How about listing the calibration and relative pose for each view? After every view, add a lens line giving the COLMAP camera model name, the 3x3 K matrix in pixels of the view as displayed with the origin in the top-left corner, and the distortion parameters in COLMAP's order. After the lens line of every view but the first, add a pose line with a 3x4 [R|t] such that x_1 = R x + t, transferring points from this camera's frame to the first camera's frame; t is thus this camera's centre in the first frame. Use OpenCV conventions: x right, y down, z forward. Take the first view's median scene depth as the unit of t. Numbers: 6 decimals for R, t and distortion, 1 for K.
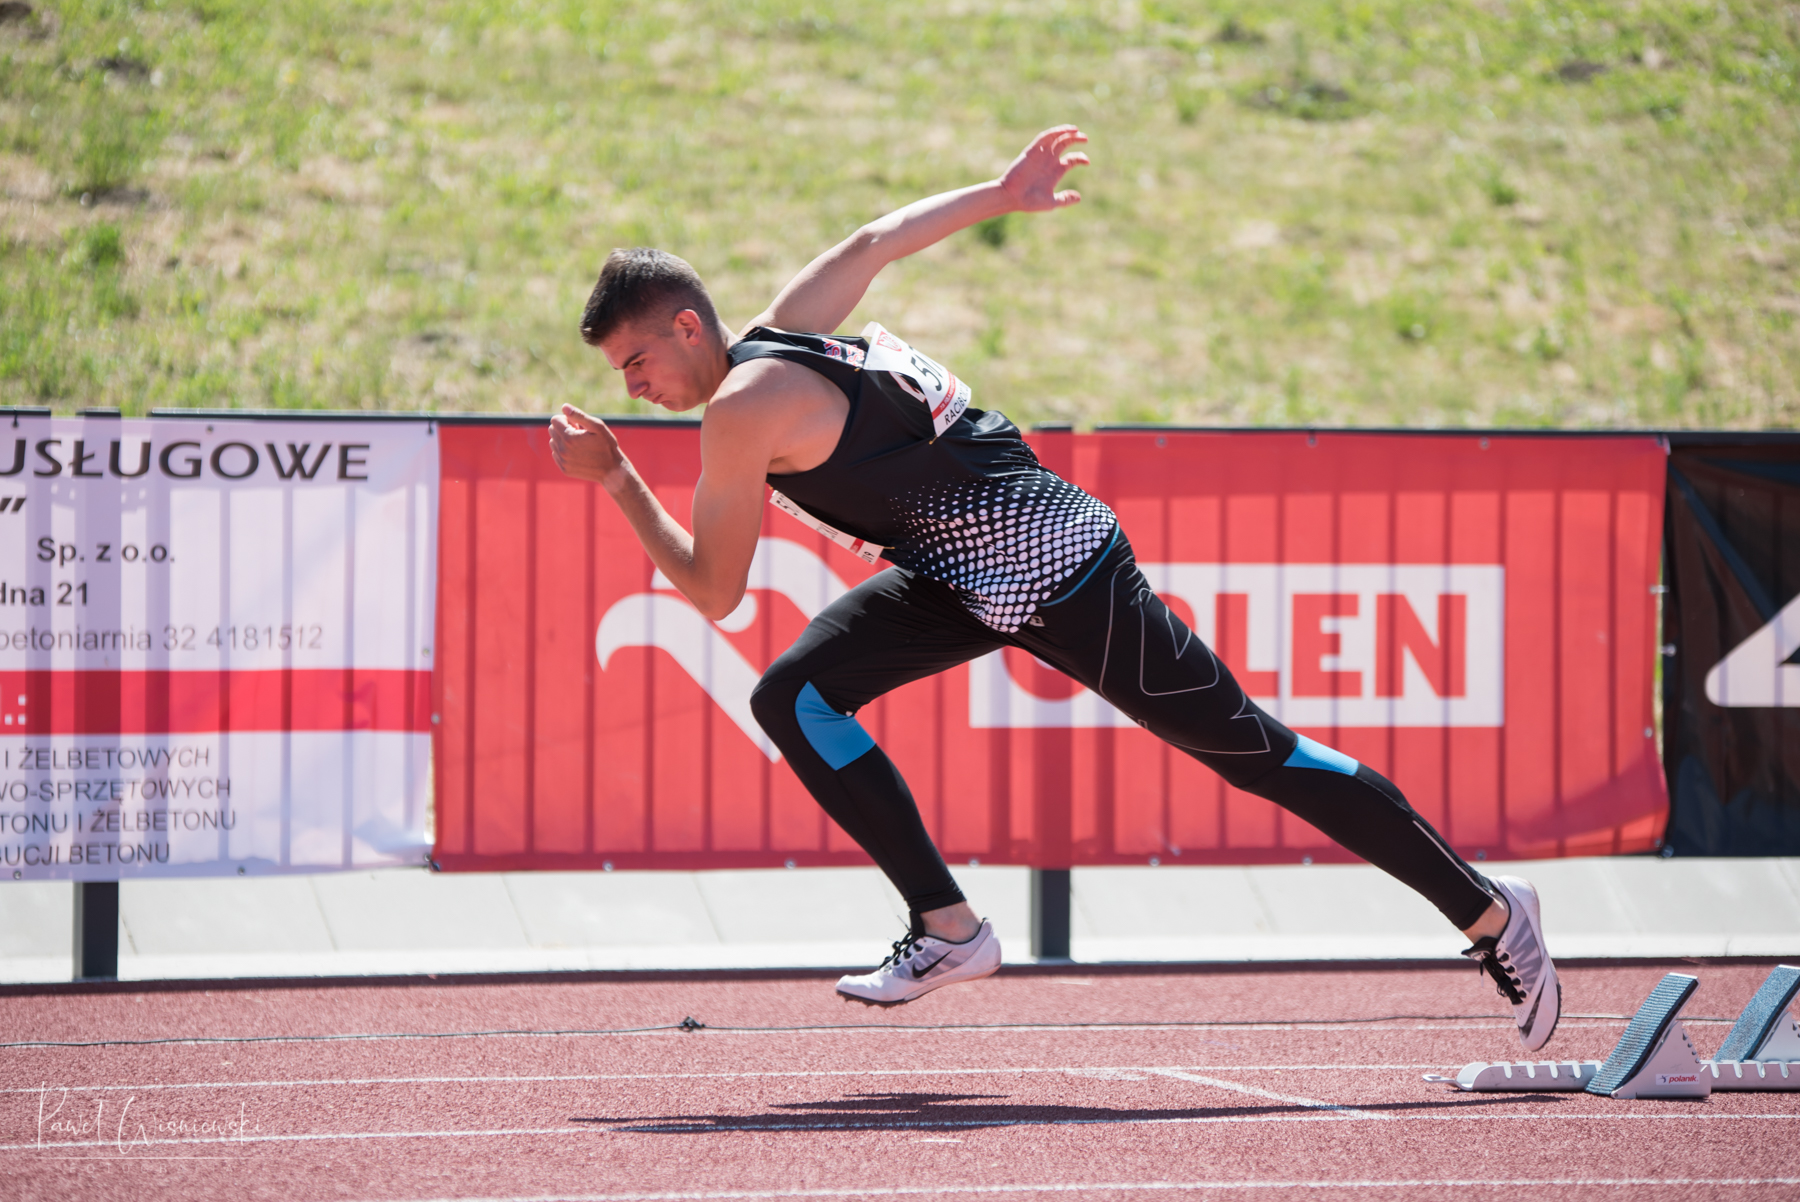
lens RADIAL K [[6383.8, 0, 900.0], [0, 6383.8, 601.0], [0, 0, 1]] dist [0.399023, 1.792047]
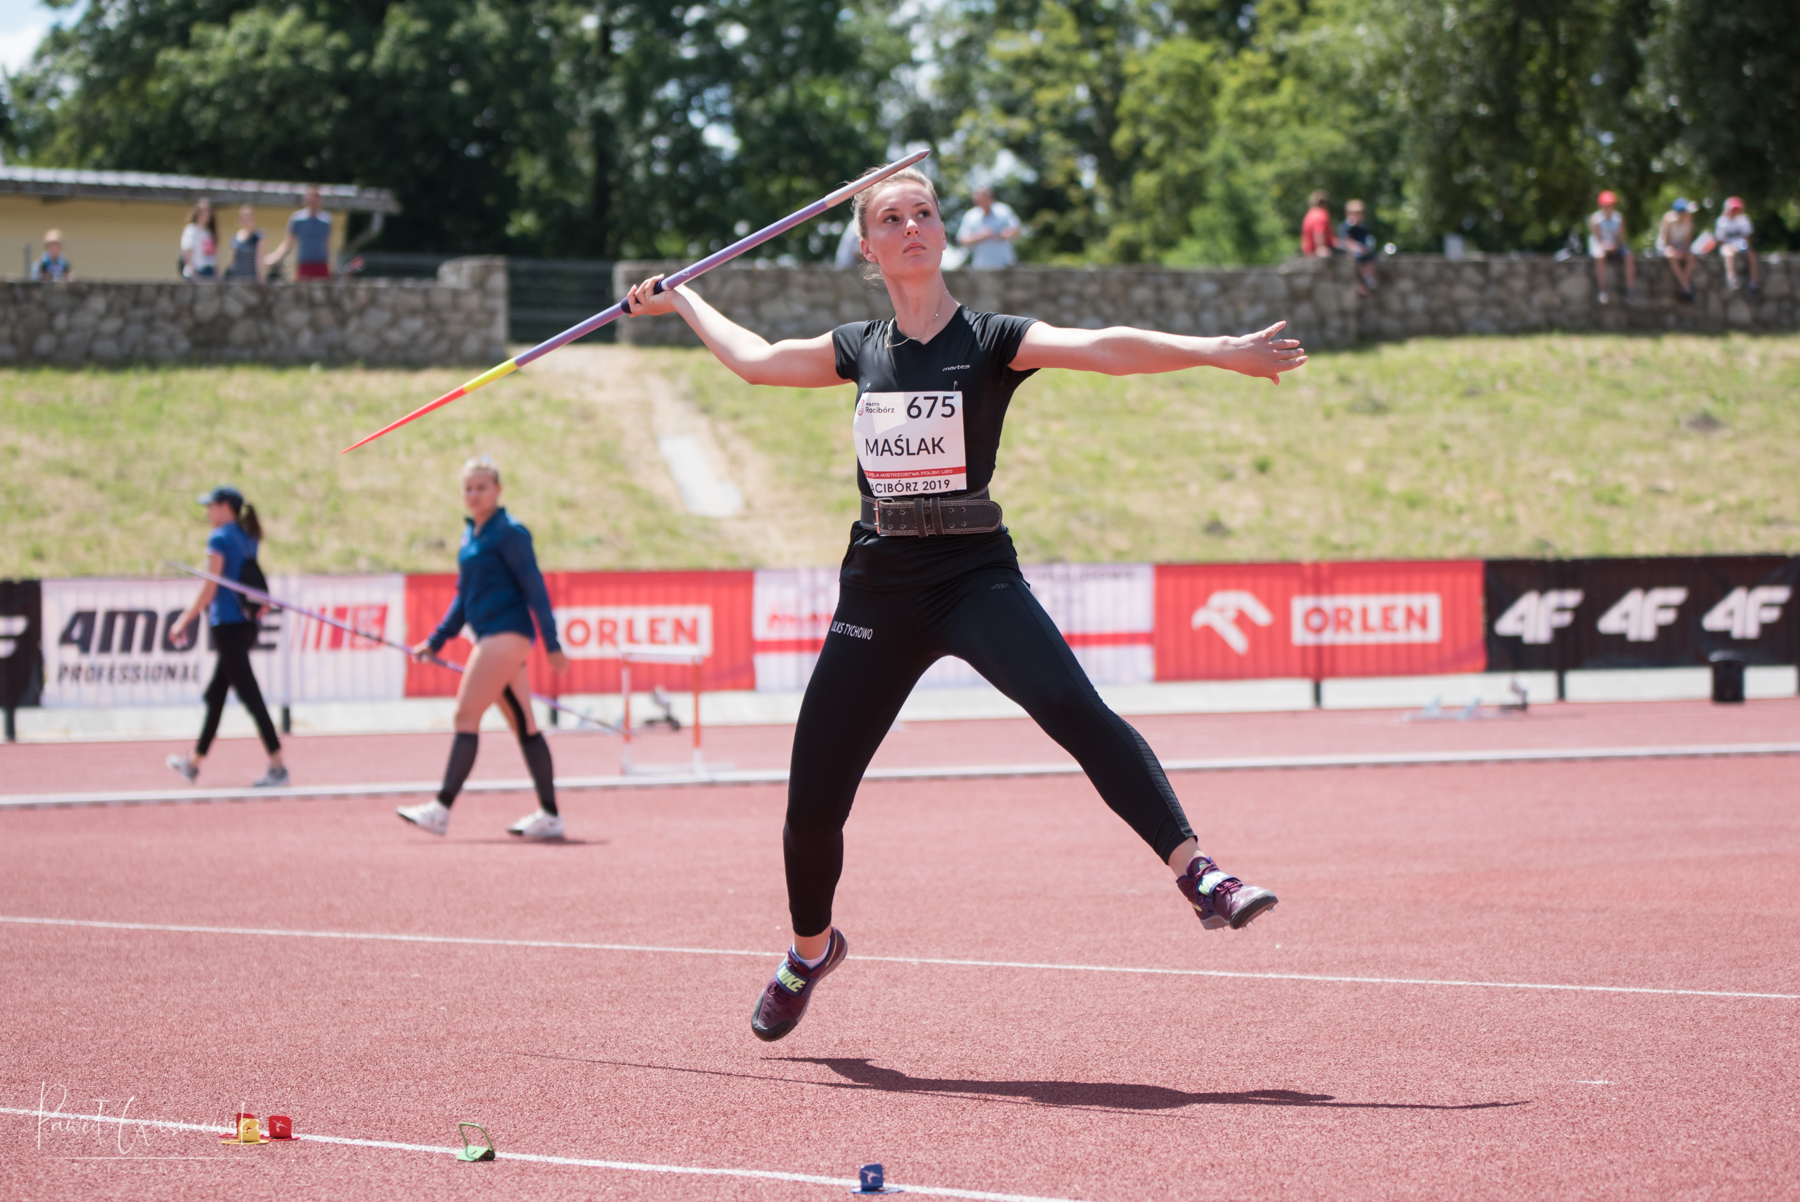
lens RADIAL K [[5147.8, 0, 900.0], [0, 5147.8, 601.0], [0, 0, 1]] dist [-0.048201, 0.439043]
pose [[0.999596, -0.019469, -0.020718, -0.100761], [0.019638, 0.999775, 0.008006, -0.021363], [0.020557, -0.008409, 0.999753, -1.283558]]
